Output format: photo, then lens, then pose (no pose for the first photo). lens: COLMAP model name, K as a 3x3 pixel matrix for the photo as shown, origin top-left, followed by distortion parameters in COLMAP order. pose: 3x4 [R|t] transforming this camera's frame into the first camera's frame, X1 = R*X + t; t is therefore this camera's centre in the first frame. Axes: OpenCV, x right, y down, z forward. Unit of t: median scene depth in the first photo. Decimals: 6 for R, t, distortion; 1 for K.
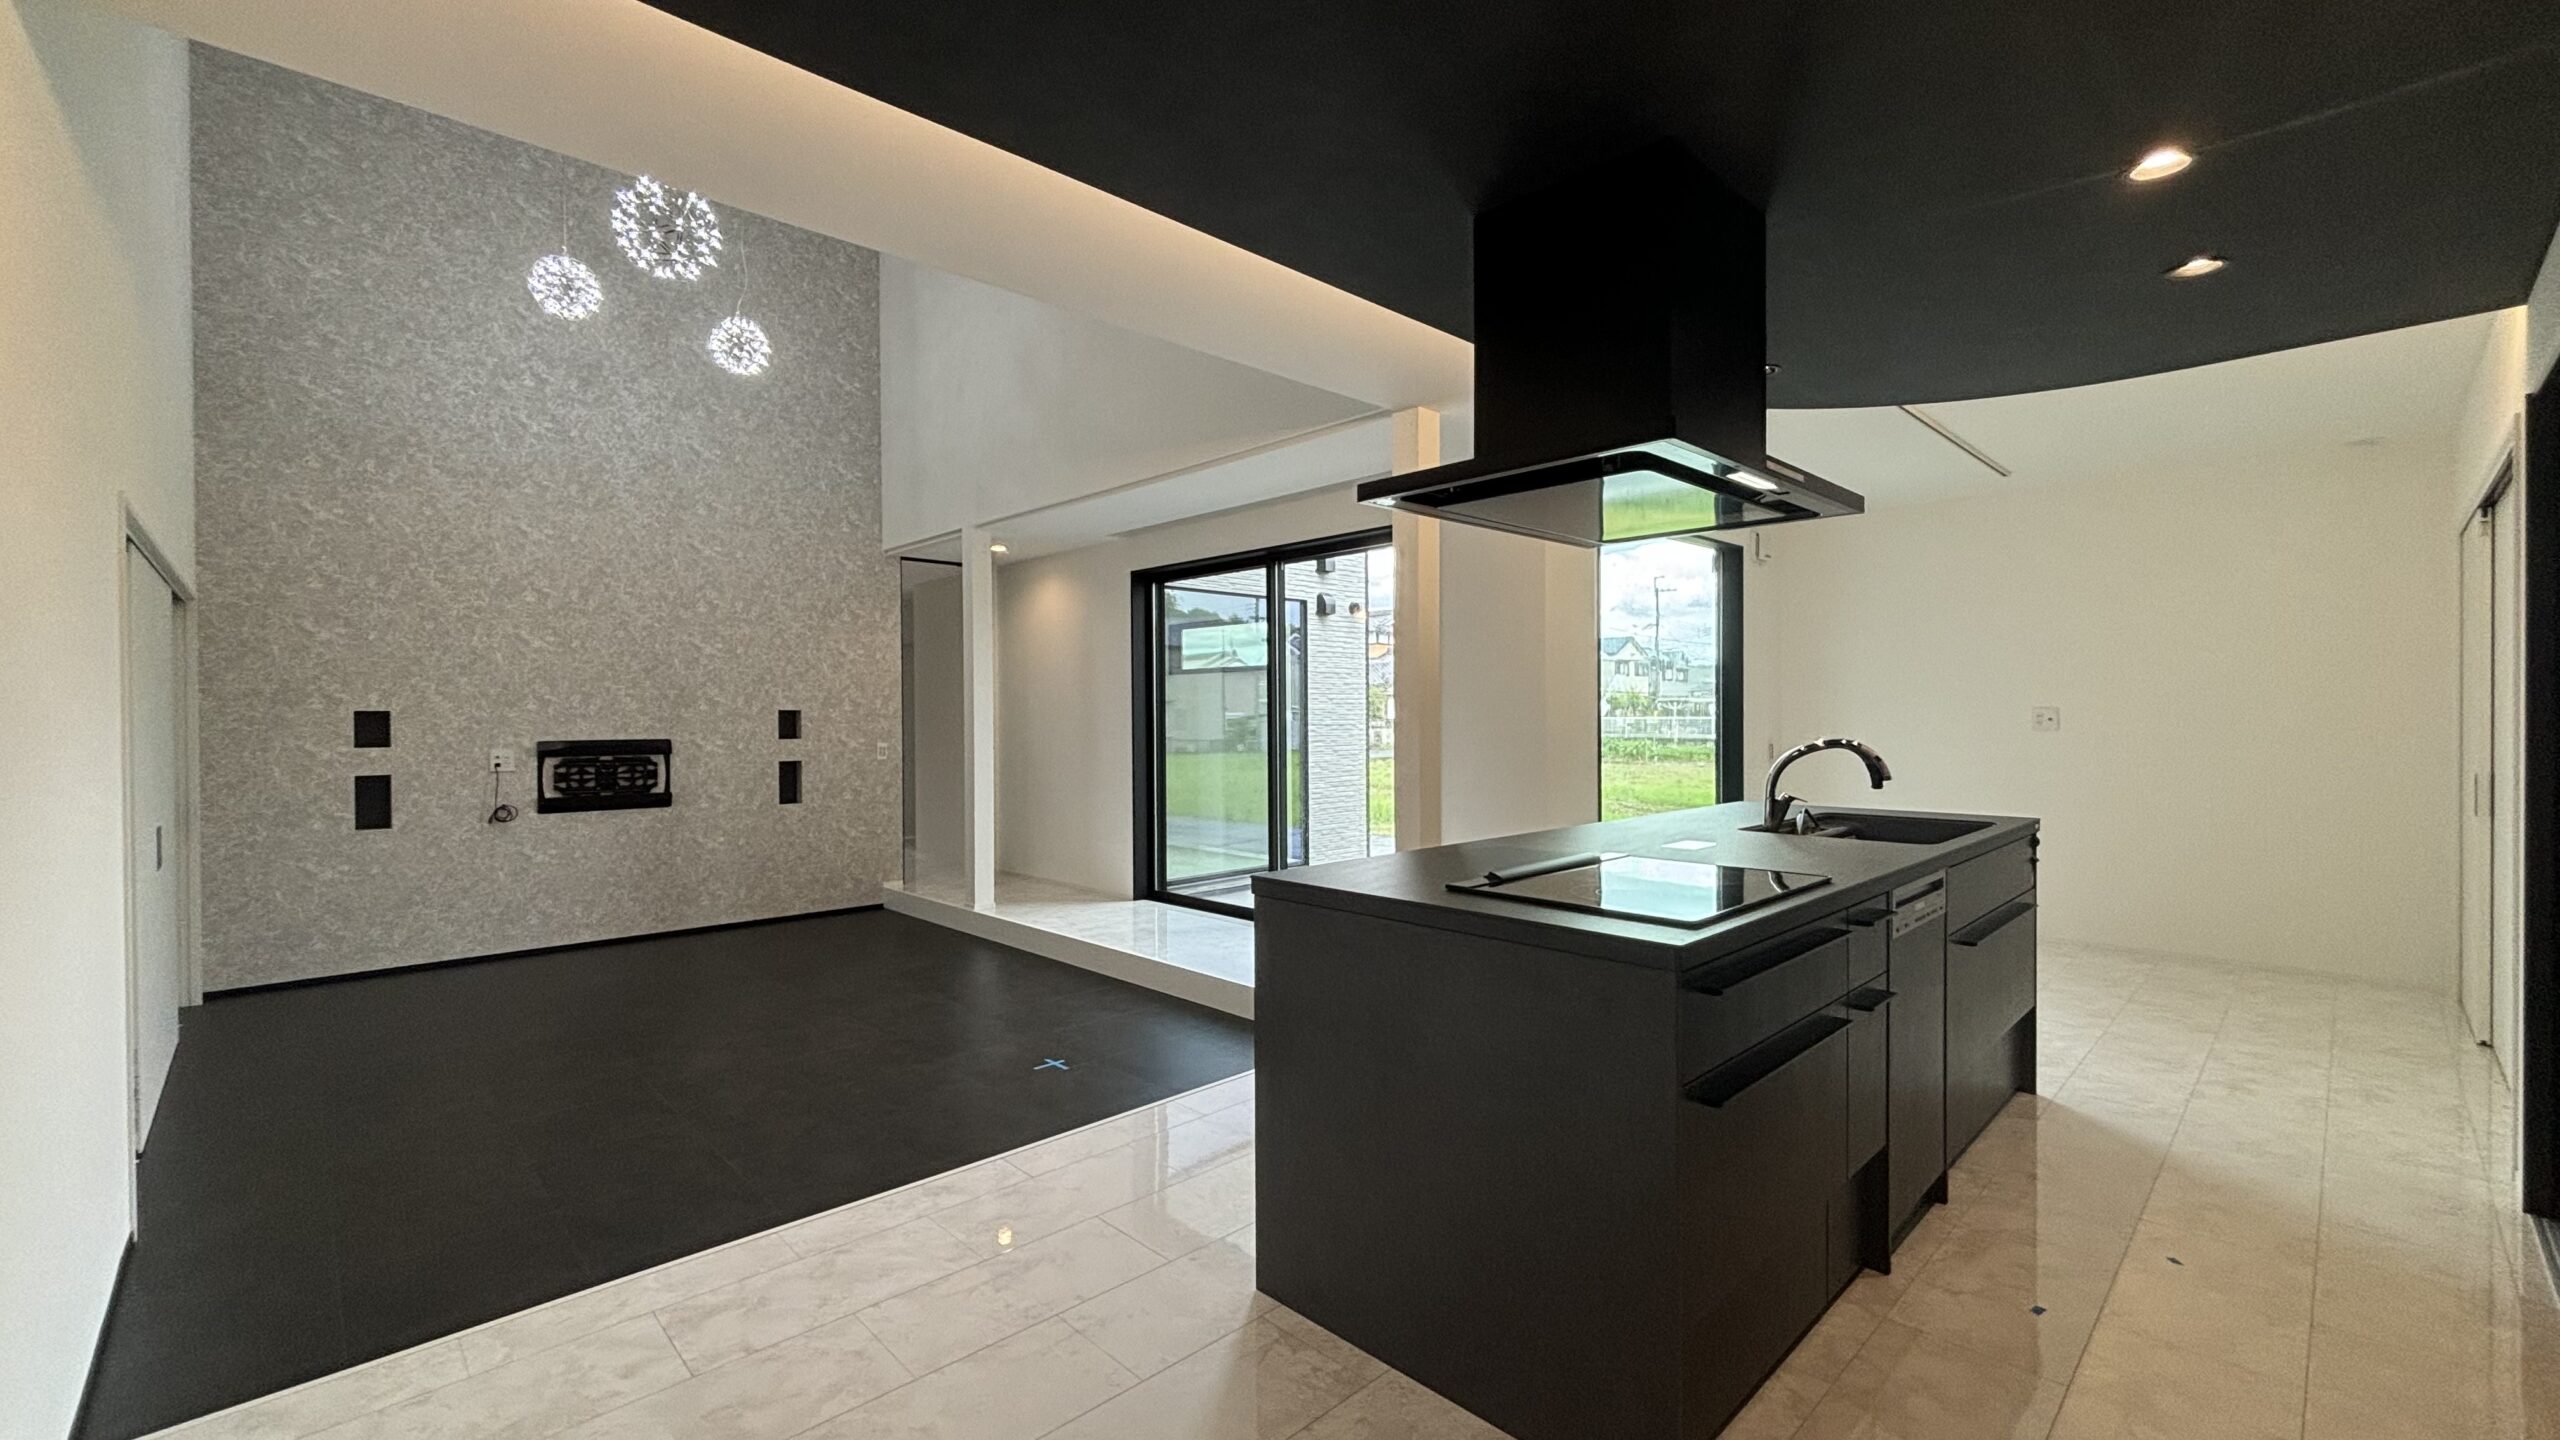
lens RADIAL K [[1034.1, 0, 1280.0], [0, 1034.1, 720.0], [0, 0, 1]] dist [0.004044, 0.000420]
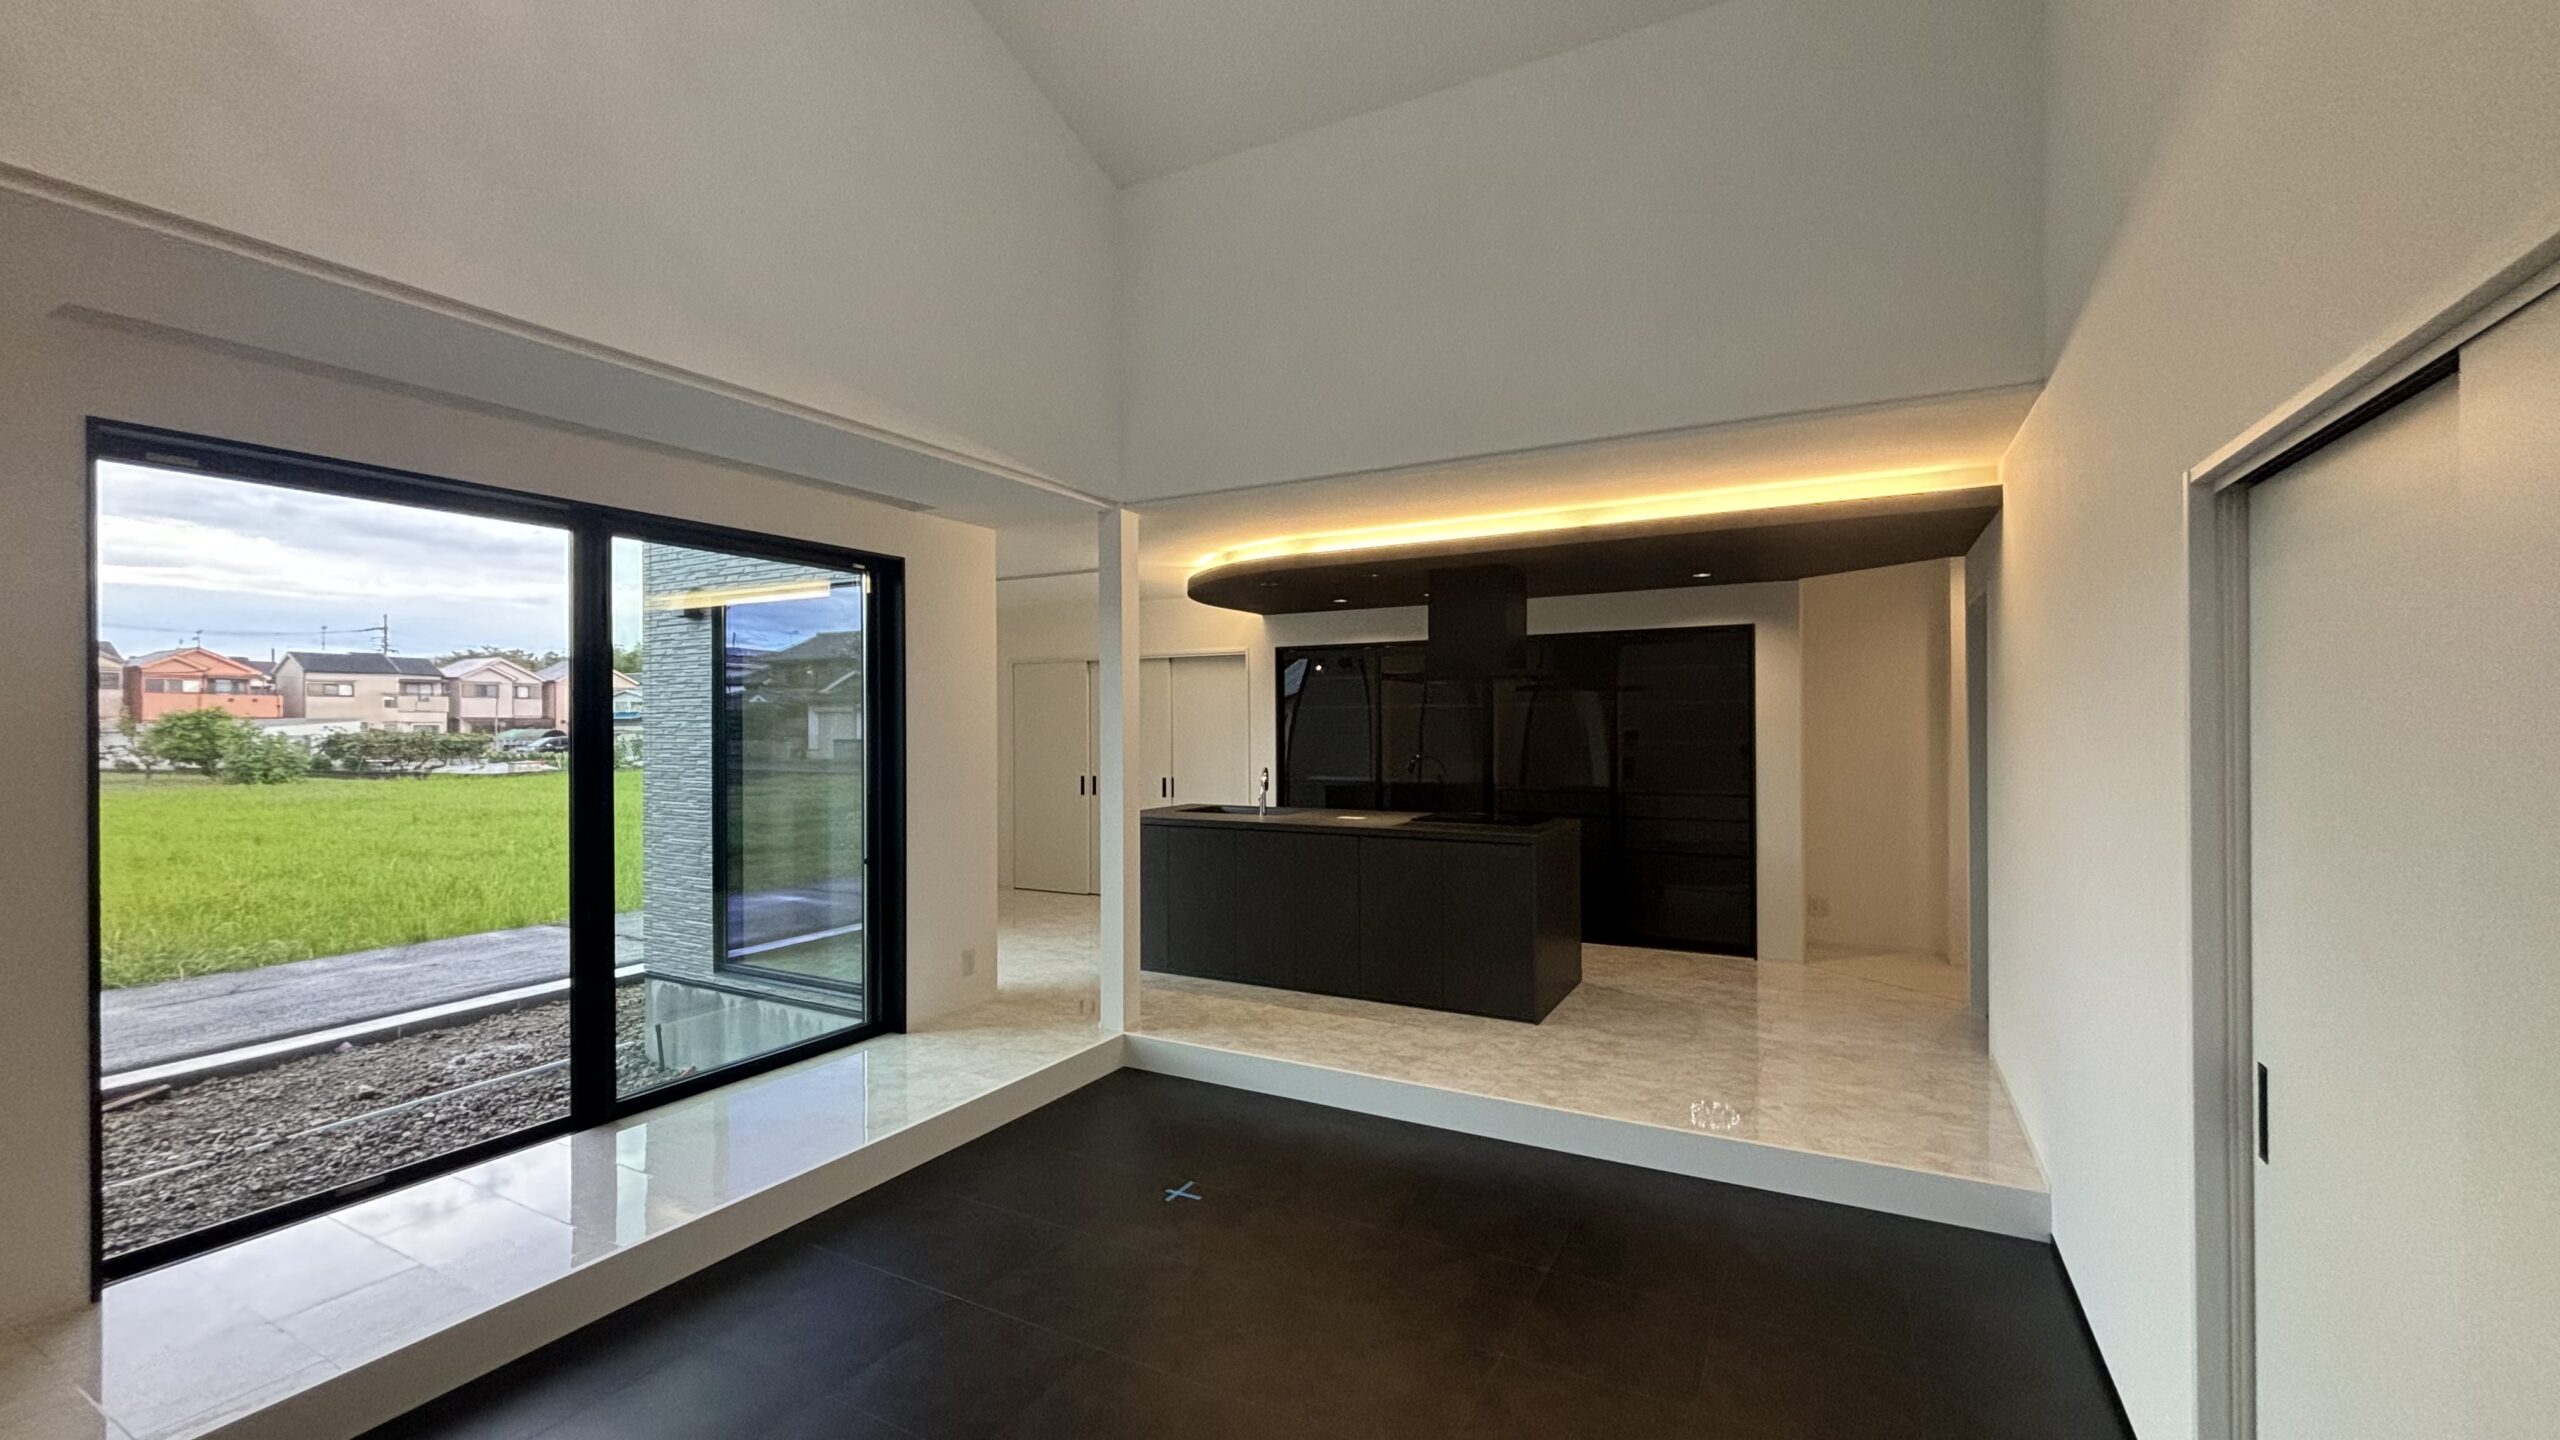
lens RADIAL K [[1035.2, 0, 1282.7], [0, 1035.2, 718.9], [0, 0, 1]] dist [0.000817, 0.000188]
pose [[-0.302087, 0.010582, 0.953222, -0.800840], [0.015163, 0.999865, -0.006294, -0.032724], [-0.953160, 0.012552, -0.302207, 0.897481]]
